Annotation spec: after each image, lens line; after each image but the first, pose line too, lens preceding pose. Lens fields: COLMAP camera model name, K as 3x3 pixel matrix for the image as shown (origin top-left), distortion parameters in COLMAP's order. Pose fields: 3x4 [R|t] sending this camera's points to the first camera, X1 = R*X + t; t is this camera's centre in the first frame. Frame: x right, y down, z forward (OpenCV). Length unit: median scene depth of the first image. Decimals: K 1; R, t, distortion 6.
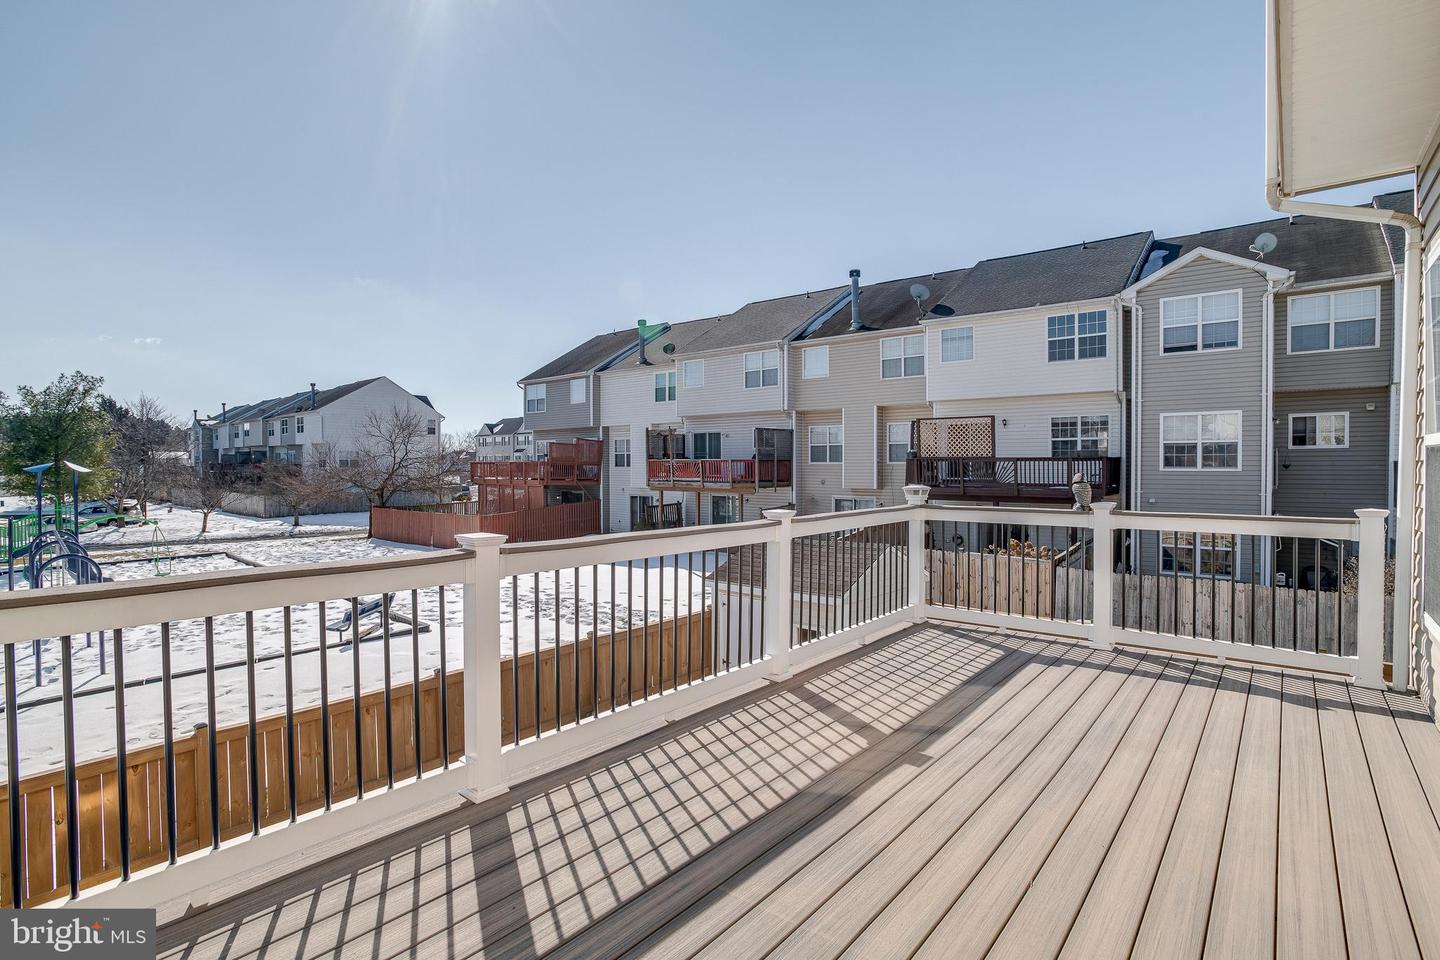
lens RADIAL K [[705.4, 0, 730.9], [0, 705.4, 479.0], [0, 0, 1]] dist [-0.035039, 0.010311]
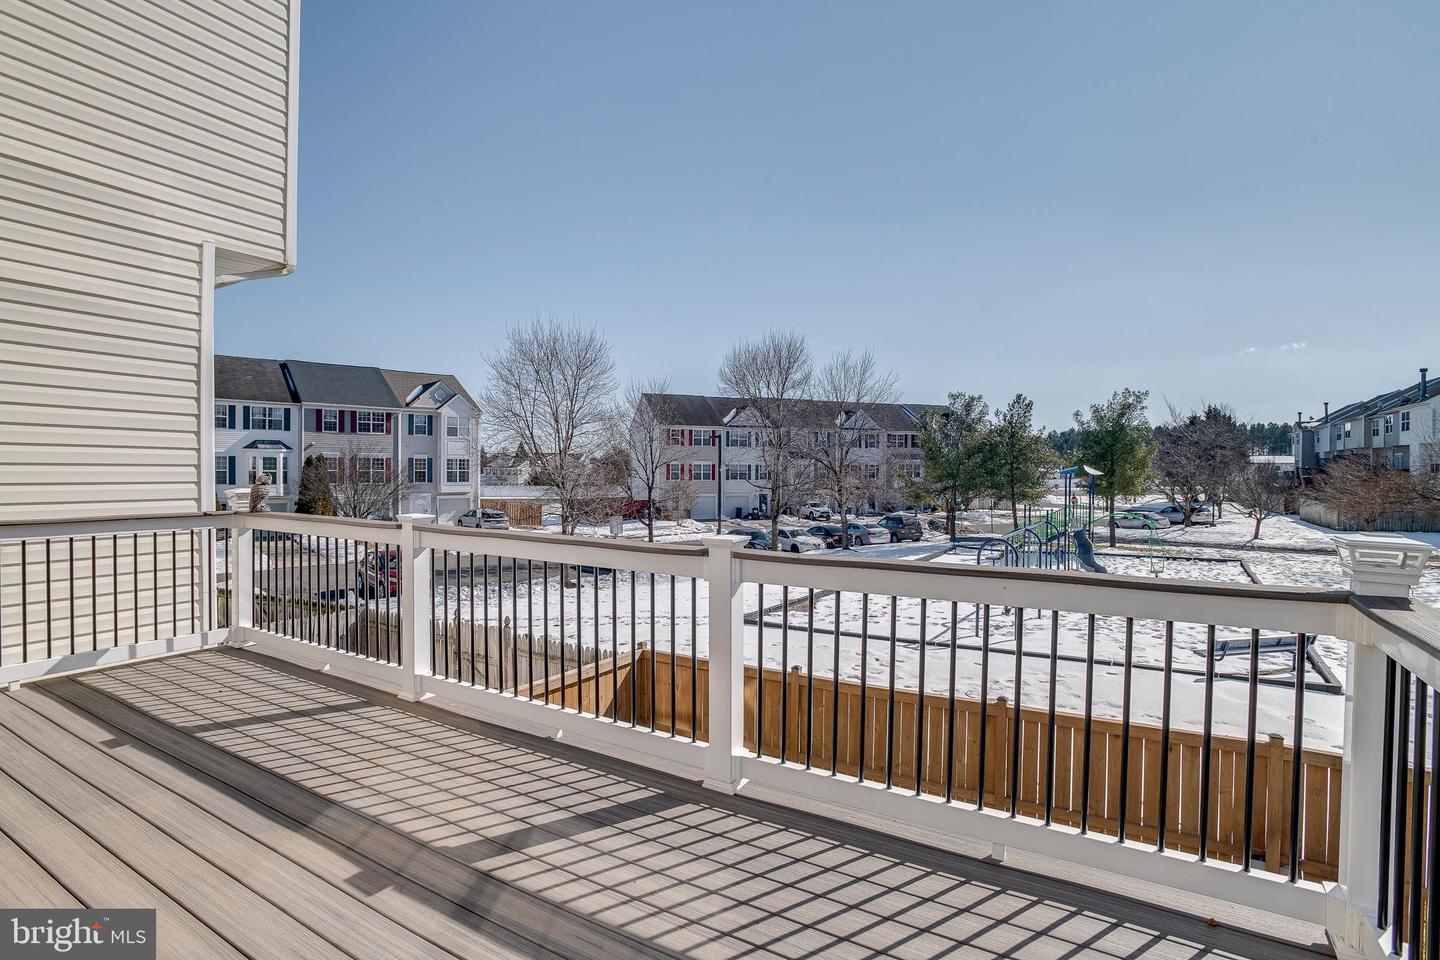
lens RADIAL K [[705.4, 0, 725.1], [0, 705.4, 453.8], [0, 0, 1]] dist [-0.035039, 0.010311]
pose [[0.135772, -0.020477, -0.990528, 0.542047], [-0.022055, 0.999476, -0.023685, -0.013061], [0.990495, 0.025061, 0.135249, 0.664695]]
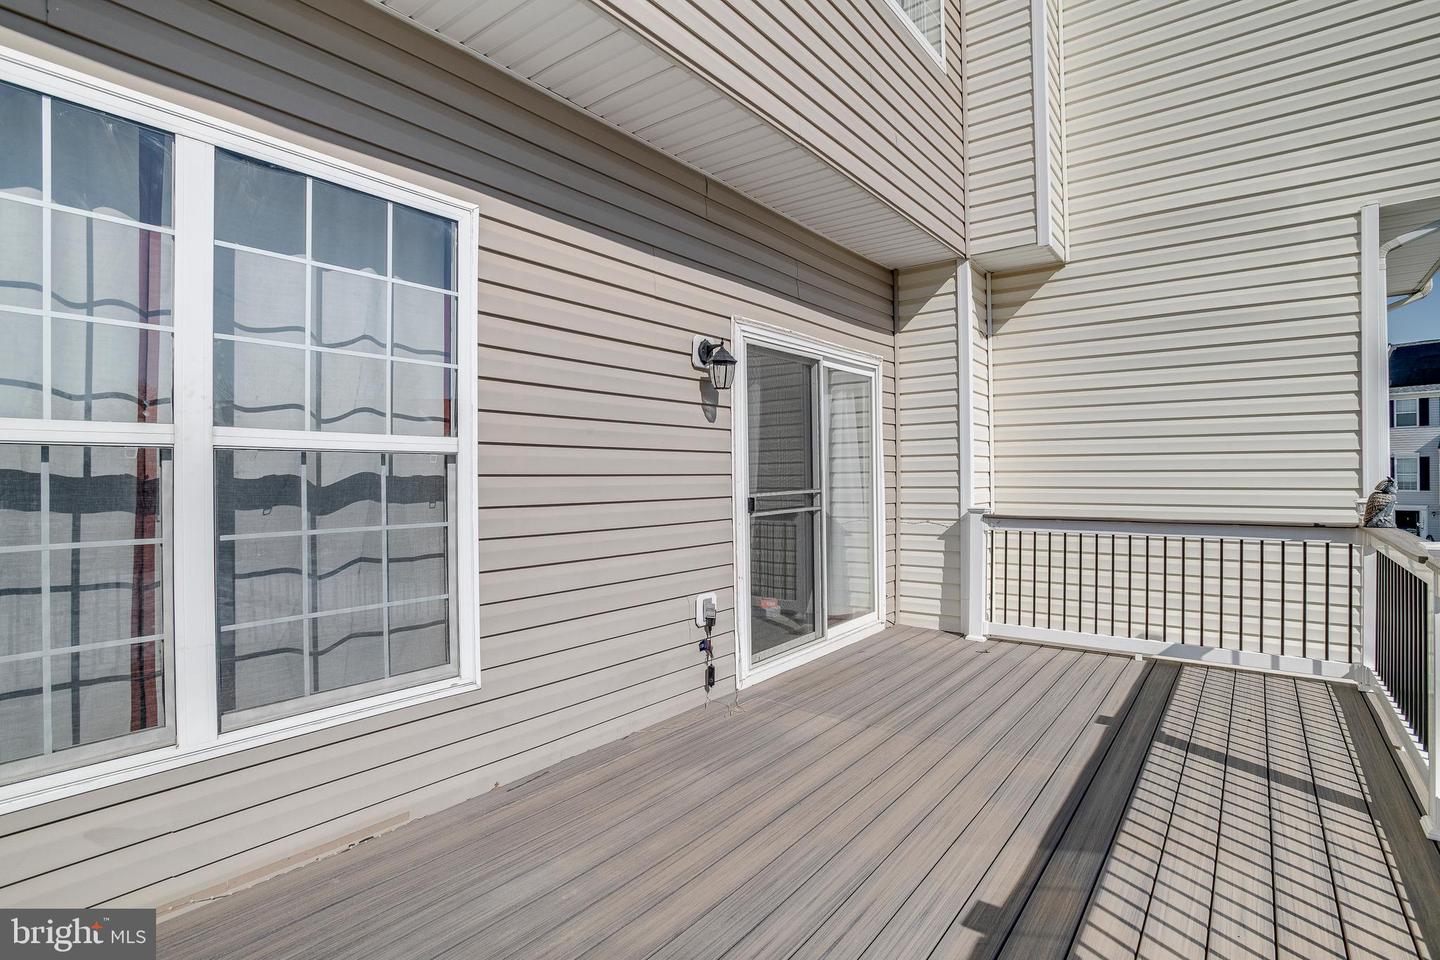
lens RADIAL K [[705.4, 0, 714.1], [0, 705.4, 464.9], [0, 0, 1]] dist [-0.035039, 0.010311]
pose [[-0.999978, 0.001383, -0.006488, 0.278330], [0.001338, 0.999975, 0.006941, -0.016212], [0.006497, 0.006932, -0.999955, 0.876625]]
